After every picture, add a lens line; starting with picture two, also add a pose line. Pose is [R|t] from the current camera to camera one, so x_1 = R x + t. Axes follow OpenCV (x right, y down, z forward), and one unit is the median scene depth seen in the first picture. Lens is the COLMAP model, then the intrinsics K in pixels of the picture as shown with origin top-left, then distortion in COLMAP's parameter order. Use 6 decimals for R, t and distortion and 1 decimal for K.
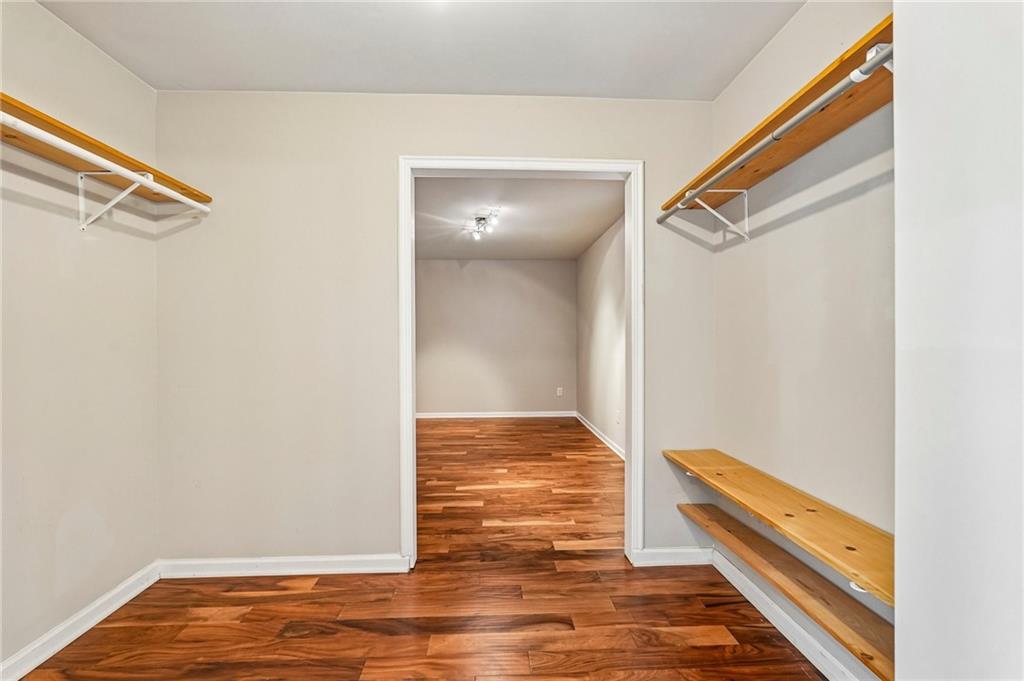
lens RADIAL K [[462.7, 0, 512.6], [0, 462.7, 341.3], [0, 0, 1]] dist [-0.008844, 0.005173]
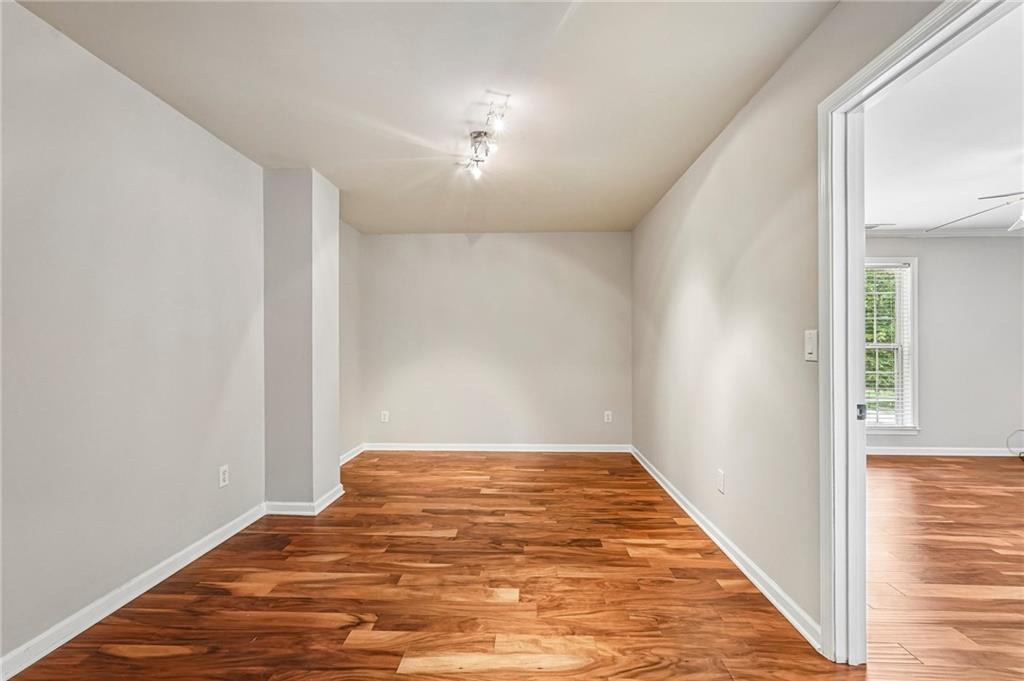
lens RADIAL K [[462.7, 0, 507.4], [0, 462.7, 343.4], [0, 0, 1]] dist [-0.008844, 0.005173]
pose [[0.995723, 0.004221, -0.092289, 0.019926], [-0.004369, 0.999989, -0.001407, -0.002952], [0.092282, 0.001804, 0.995731, 0.424693]]
